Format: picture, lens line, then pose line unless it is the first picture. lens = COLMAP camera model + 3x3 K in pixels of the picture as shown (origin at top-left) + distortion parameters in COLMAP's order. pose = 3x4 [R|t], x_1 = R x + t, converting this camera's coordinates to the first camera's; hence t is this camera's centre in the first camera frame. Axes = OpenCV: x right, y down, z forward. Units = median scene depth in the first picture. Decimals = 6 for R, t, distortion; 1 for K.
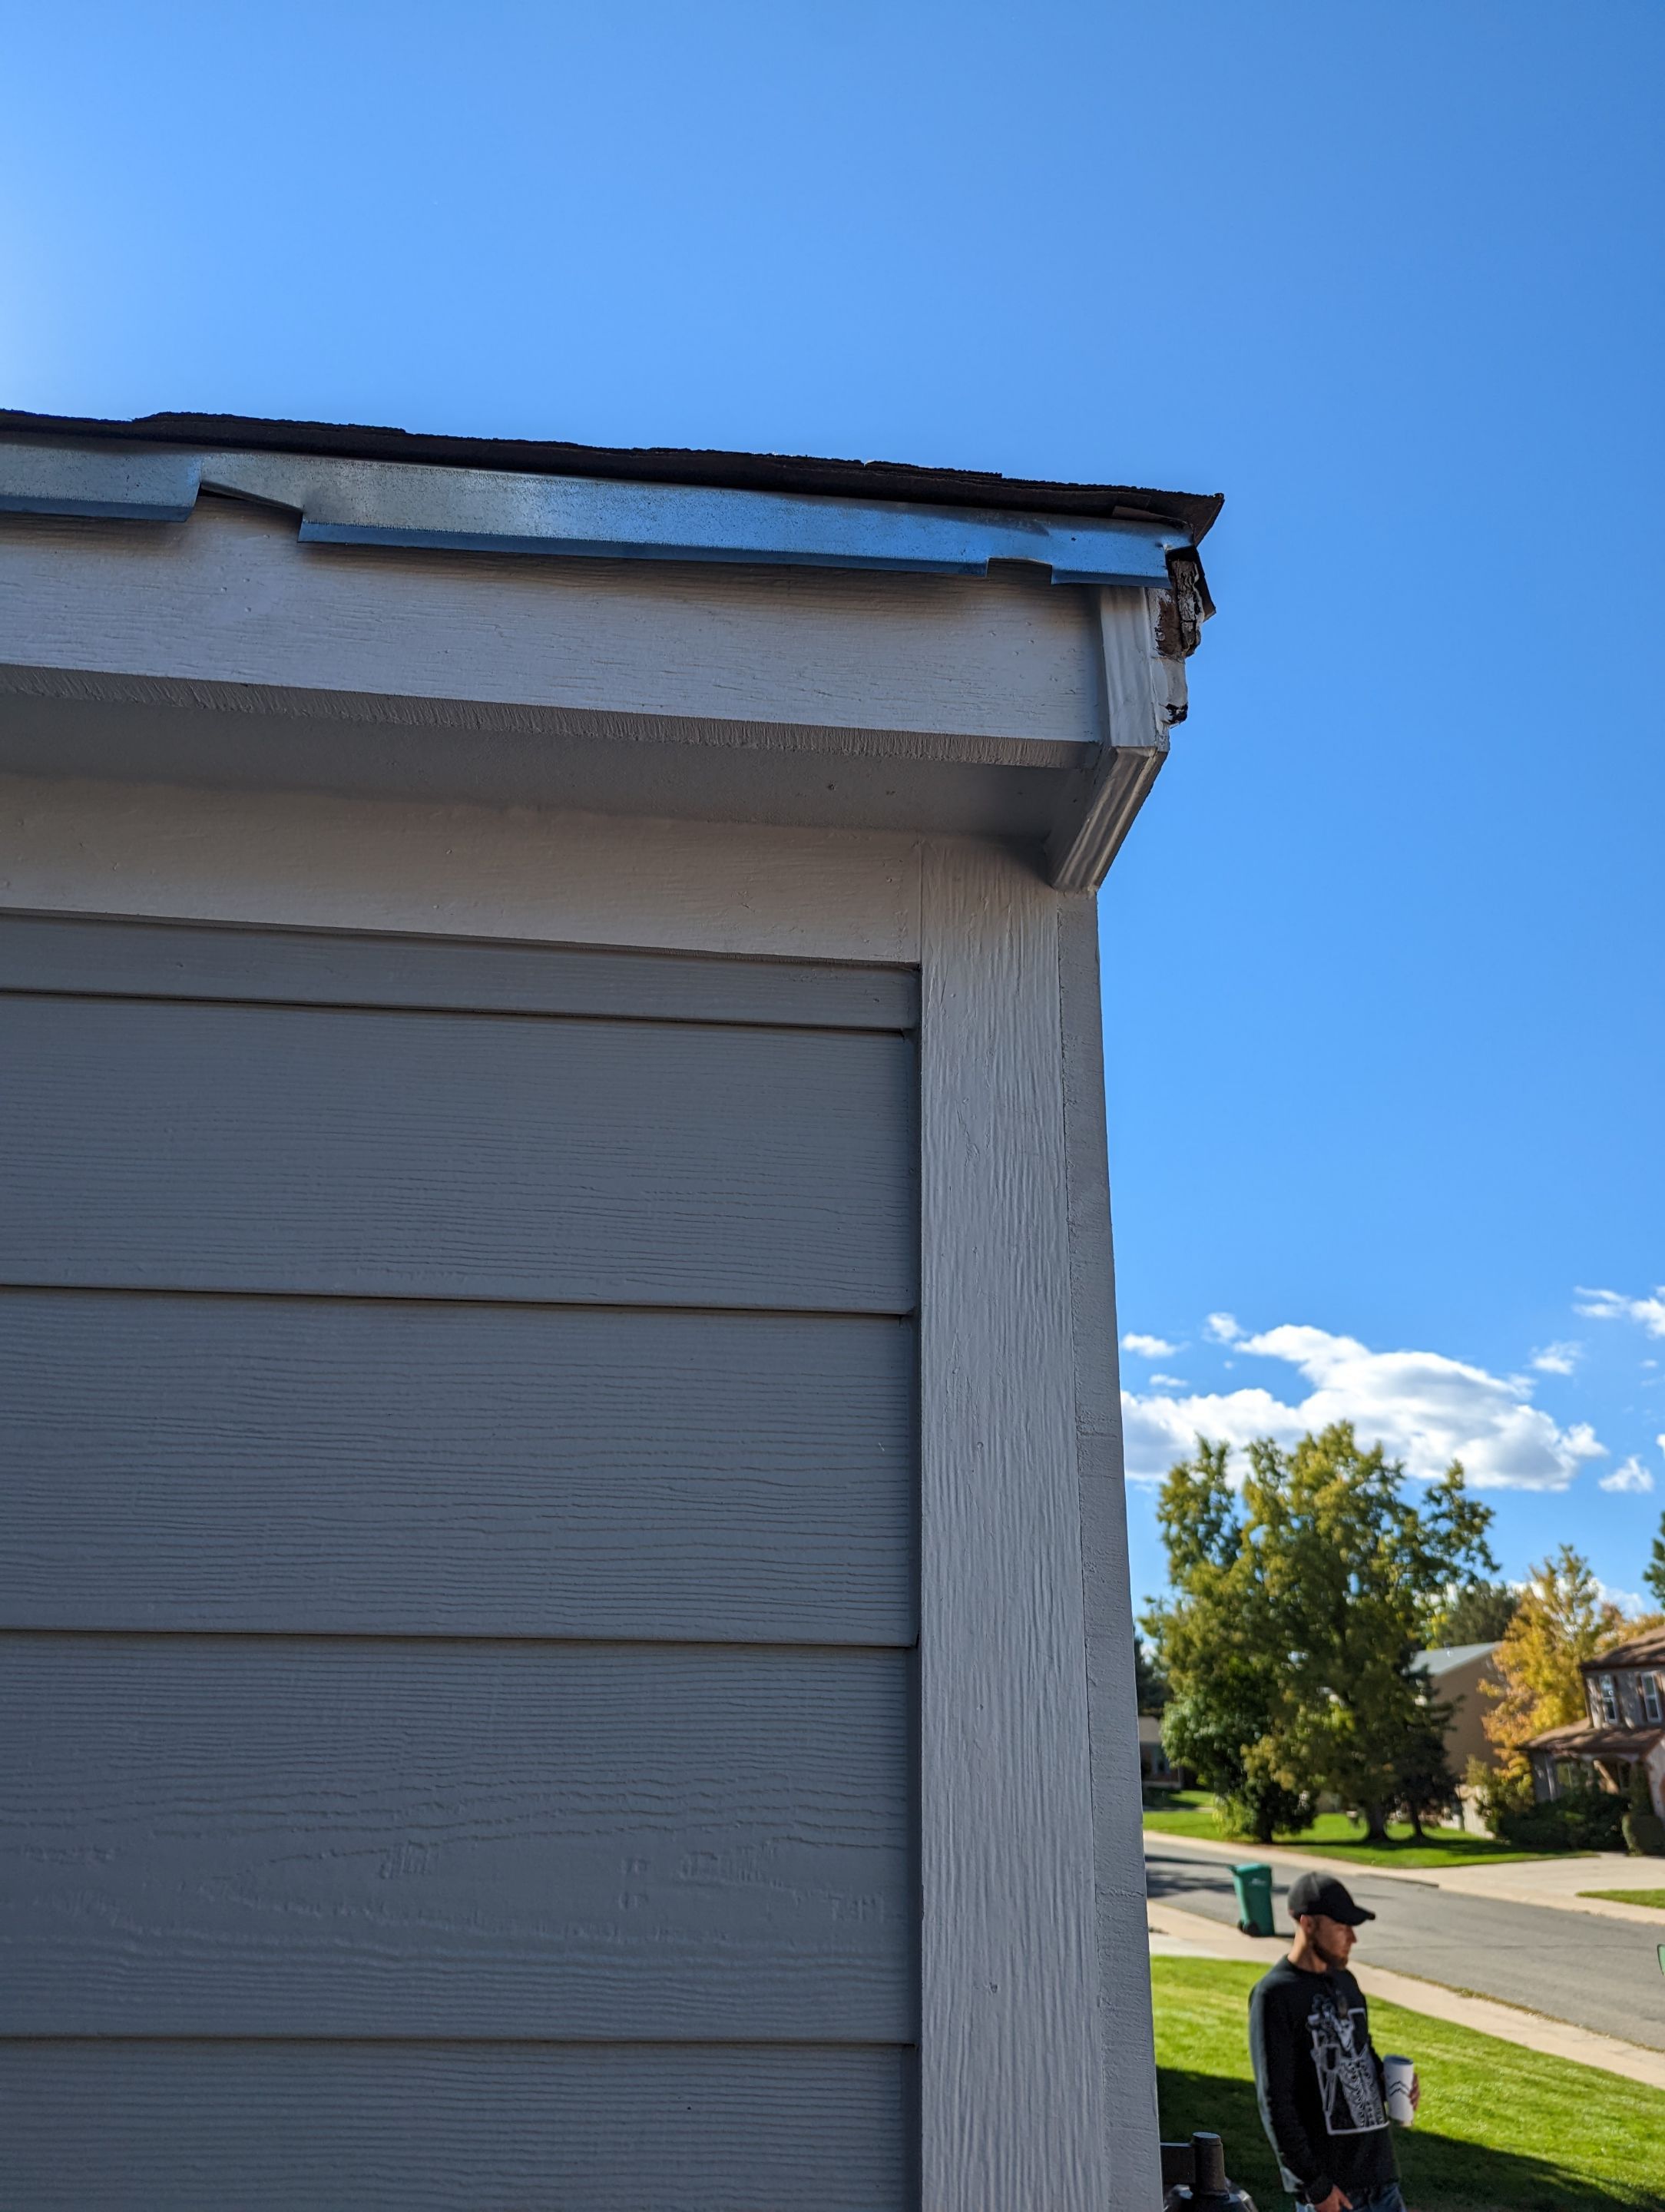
lens RADIAL K [[1567.7, 0, 842.7], [0, 1567.7, 1116.9], [0, 0, 1]] dist [0.062324, -0.064870]
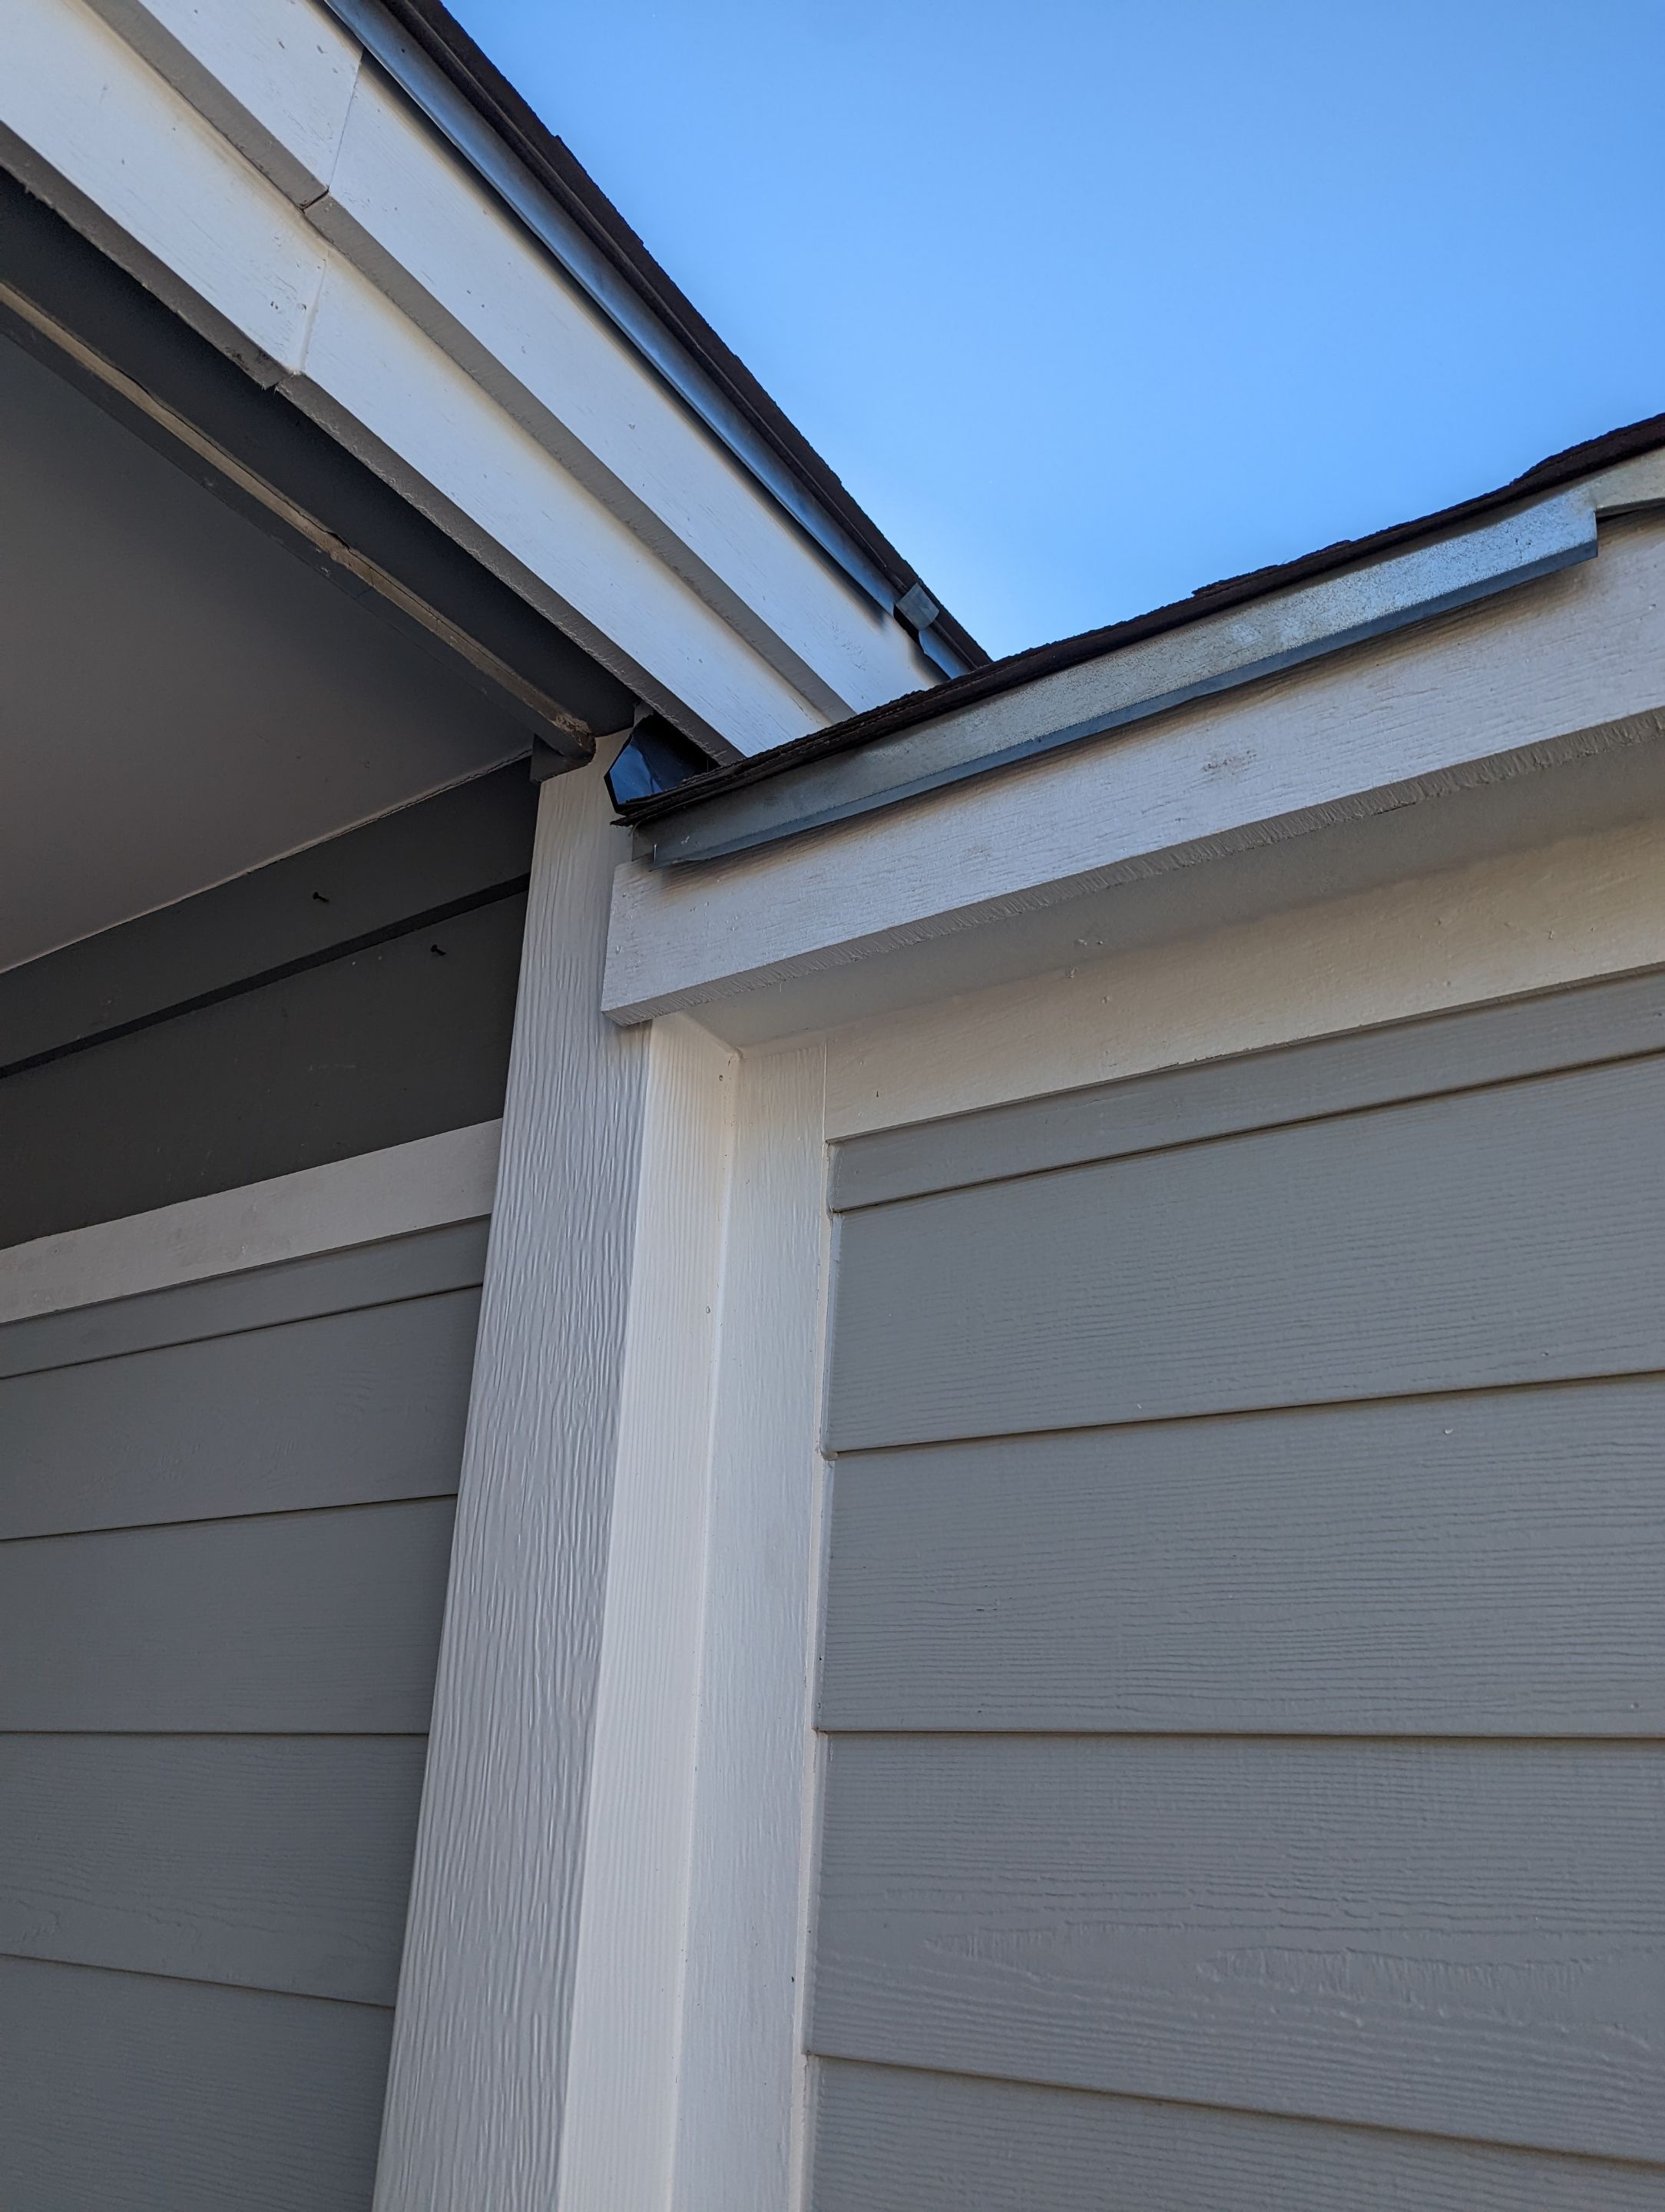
lens RADIAL K [[1567.7, 0, 842.7], [0, 1567.7, 1116.9], [0, 0, 1]] dist [0.062324, -0.064870]
pose [[0.784540, -0.234207, -0.574147, -0.298770], [0.193962, 0.972152, -0.131524, -0.017390], [0.588962, -0.008177, 0.808120, -0.016236]]
